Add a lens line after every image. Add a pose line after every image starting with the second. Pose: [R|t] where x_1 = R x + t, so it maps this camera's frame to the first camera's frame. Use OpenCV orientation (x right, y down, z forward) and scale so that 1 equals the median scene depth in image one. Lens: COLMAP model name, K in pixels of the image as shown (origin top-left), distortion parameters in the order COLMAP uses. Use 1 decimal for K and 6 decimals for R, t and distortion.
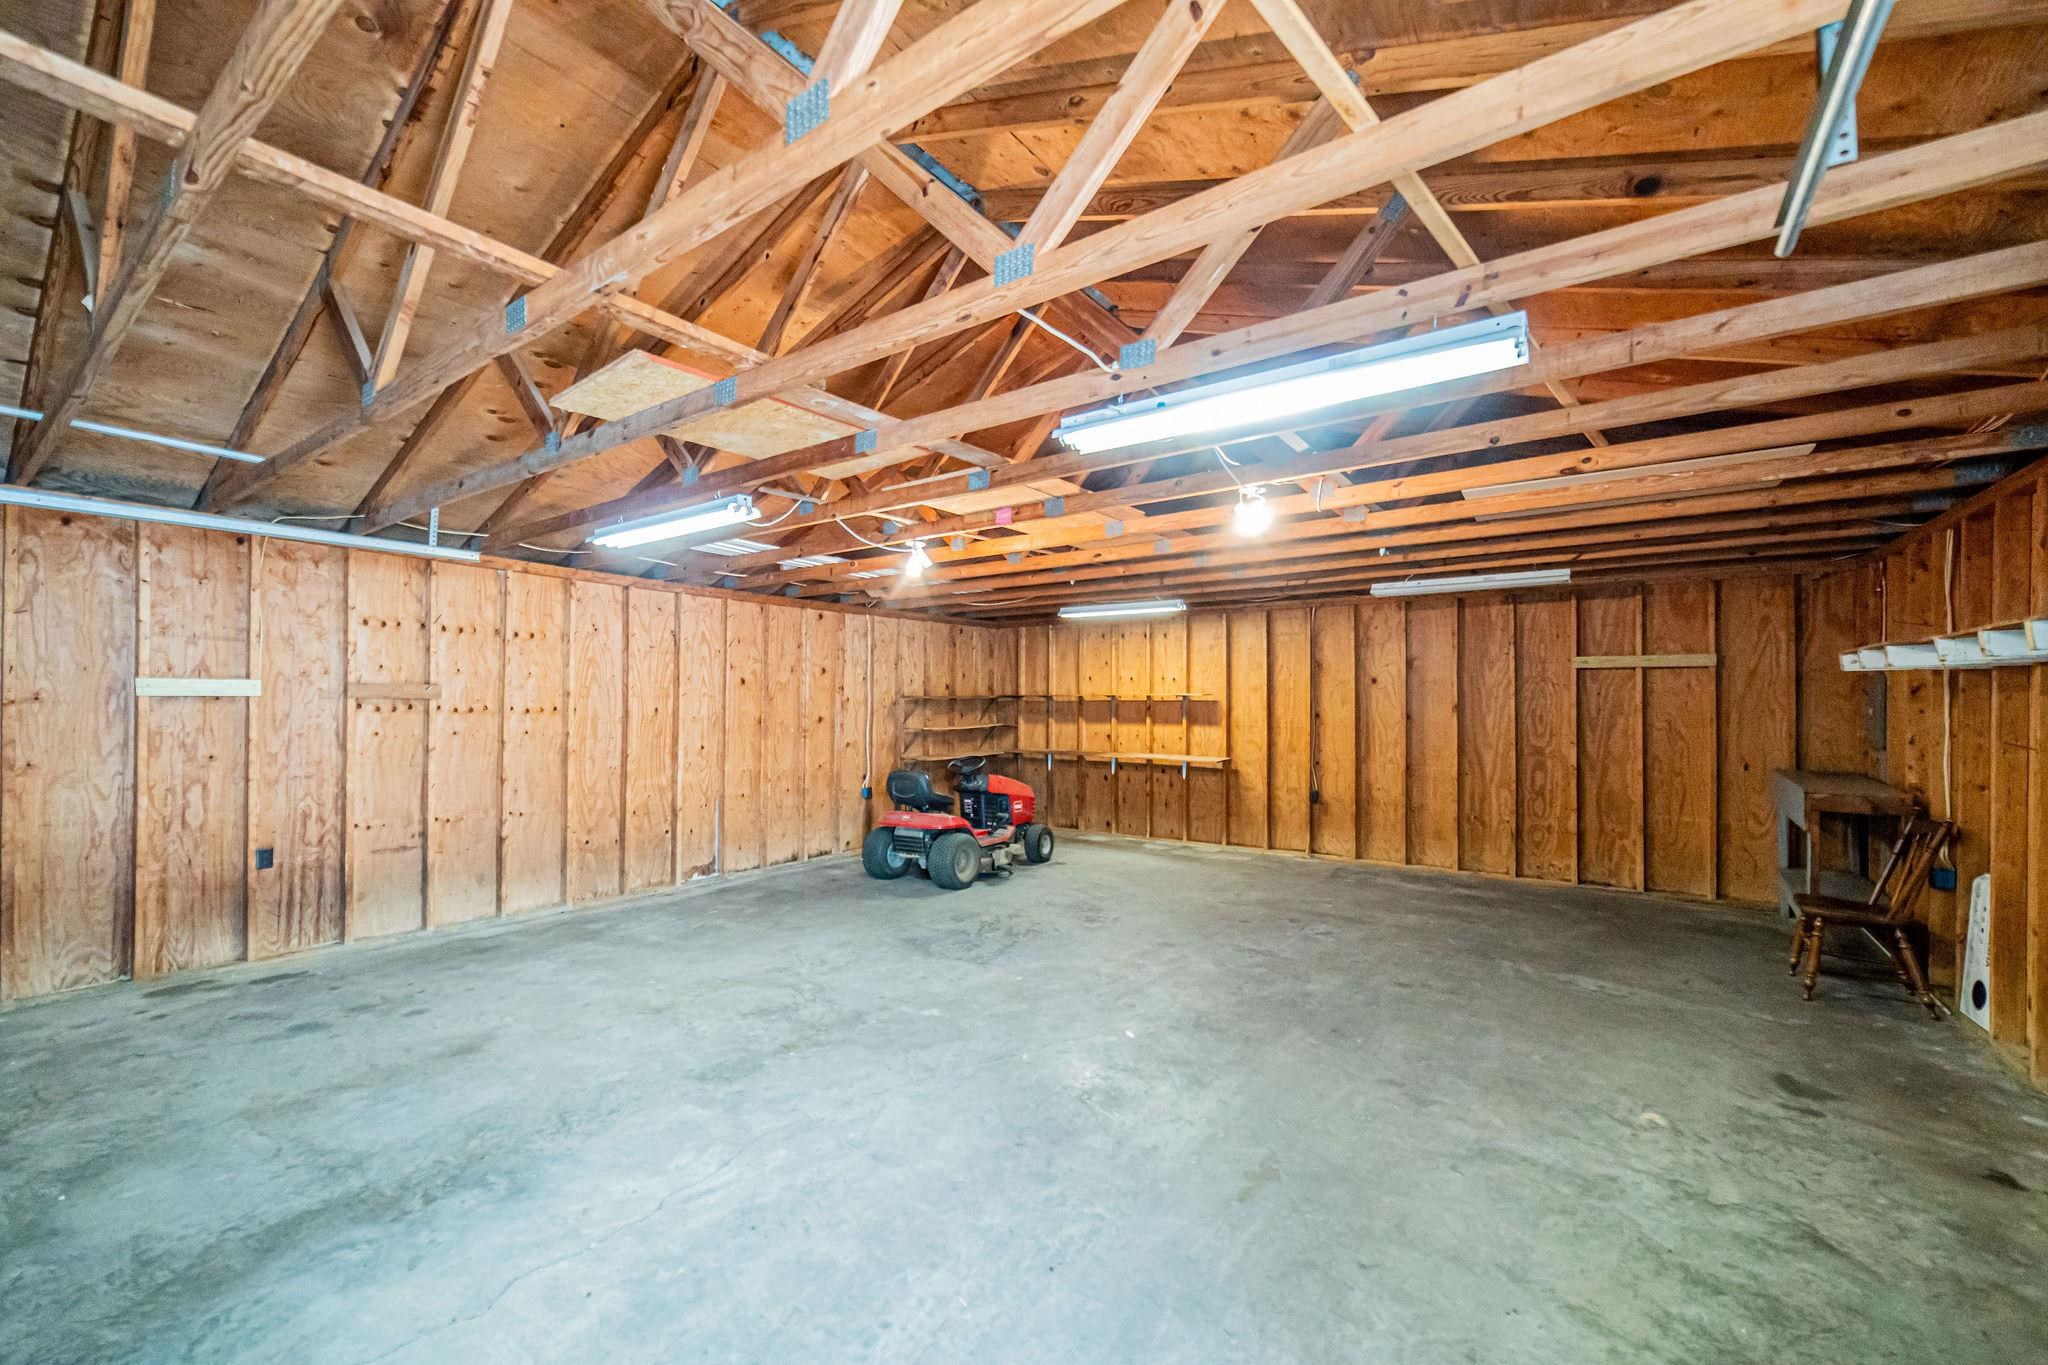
lens RADIAL K [[815.6, 0, 1028.5], [0, 815.6, 685.5], [0, 0, 1]] dist [-0.003118, -0.000157]
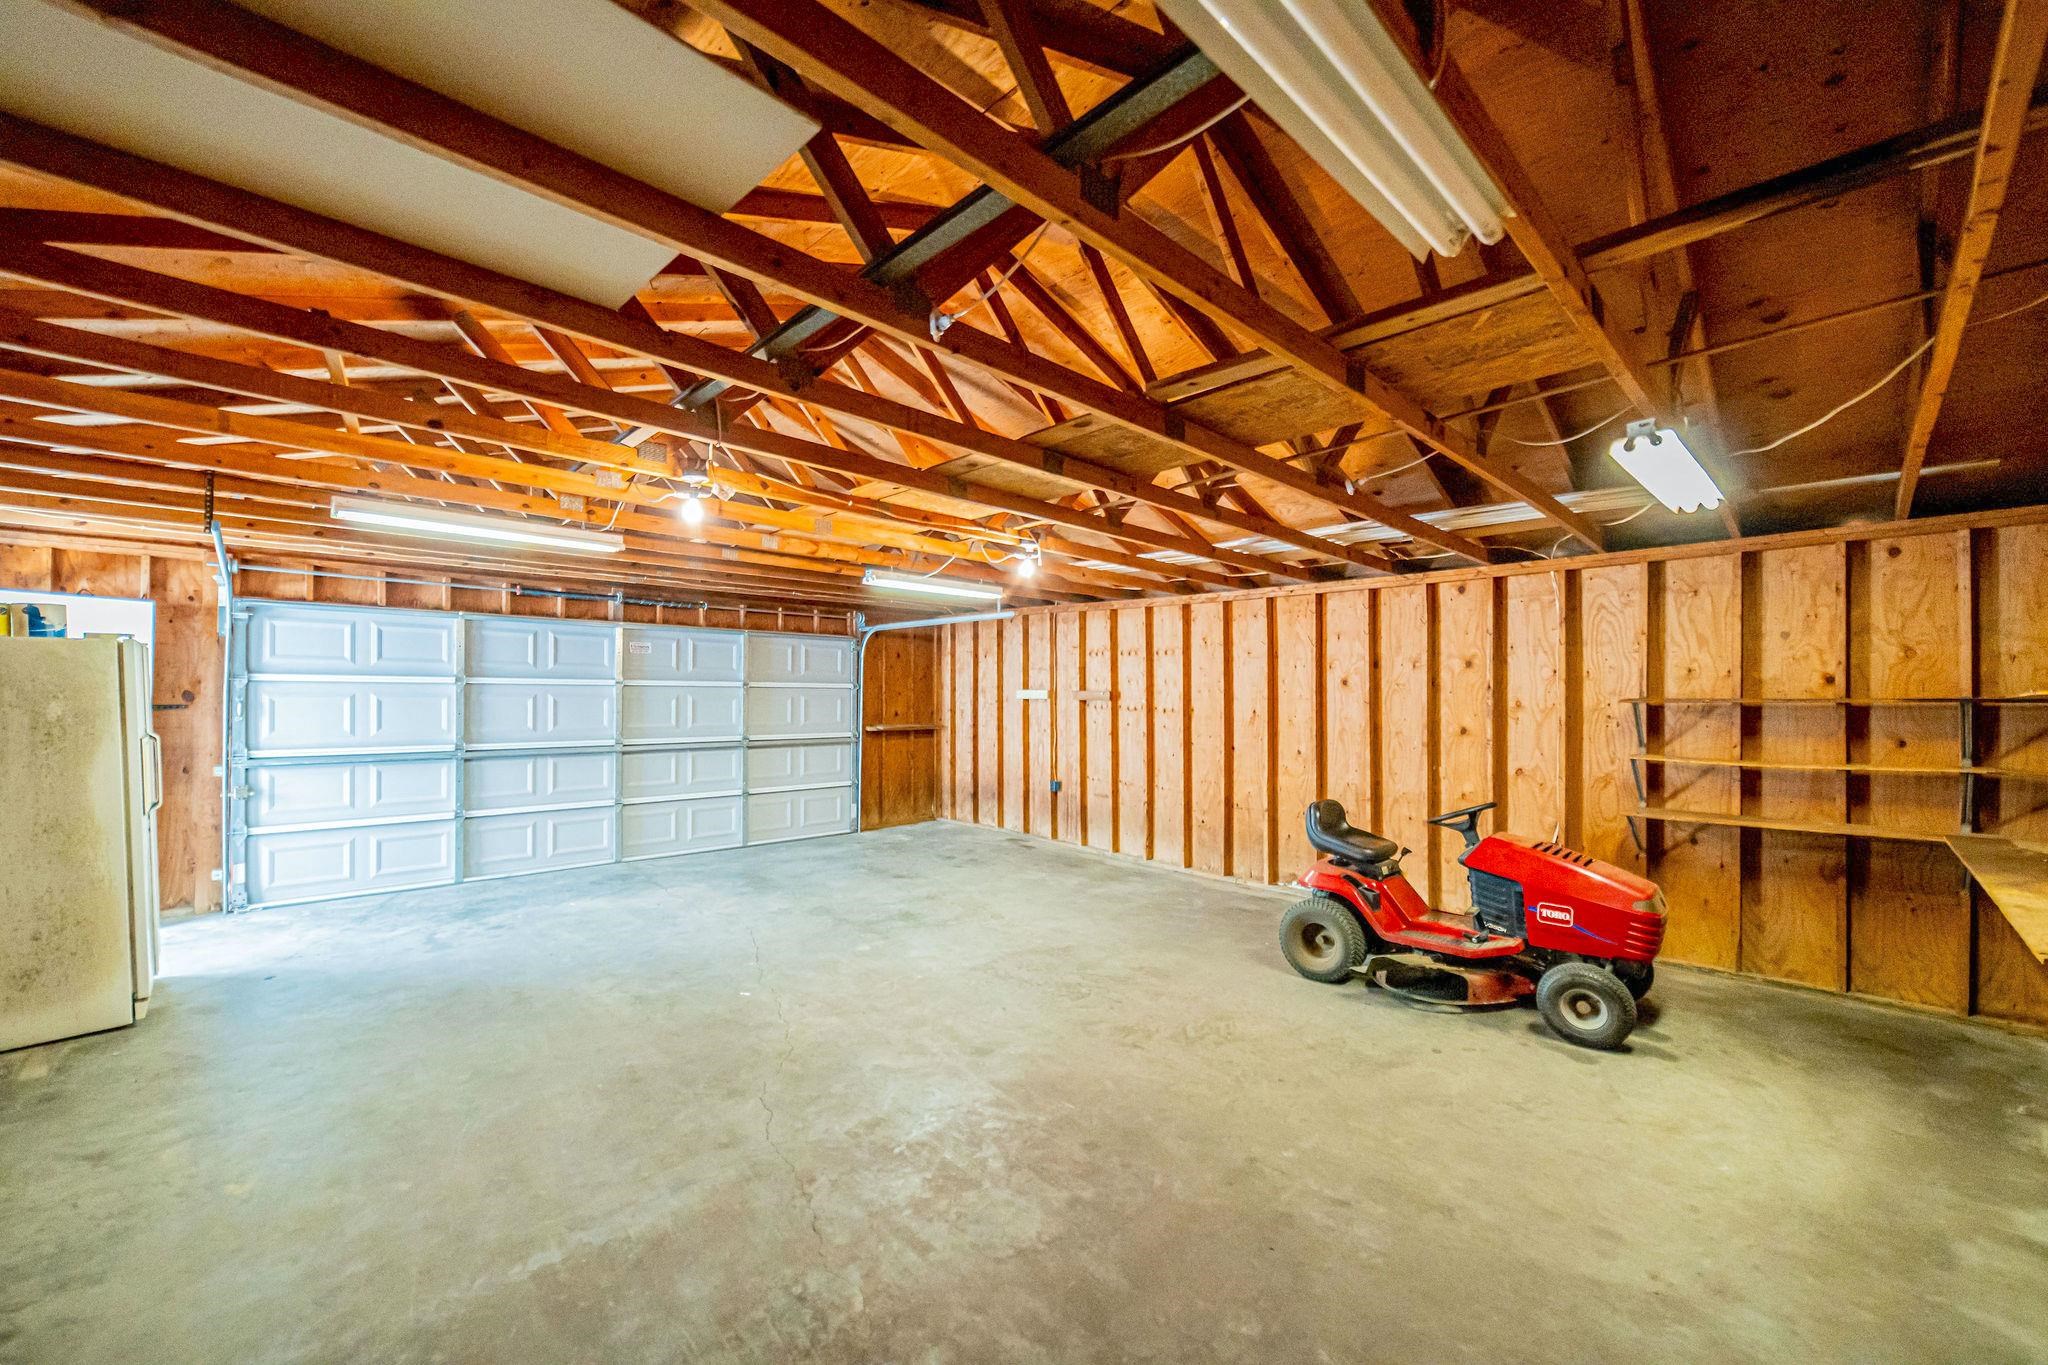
lens RADIAL K [[815.6, 0, 1033.9], [0, 815.6, 695.8], [0, 0, 1]] dist [-0.003118, -0.000157]
pose [[-0.182497, -0.008443, -0.983170, 0.943414], [0.006939, 0.999927, -0.009875, 0.012426], [0.983182, -0.008625, -0.182425, 1.280428]]
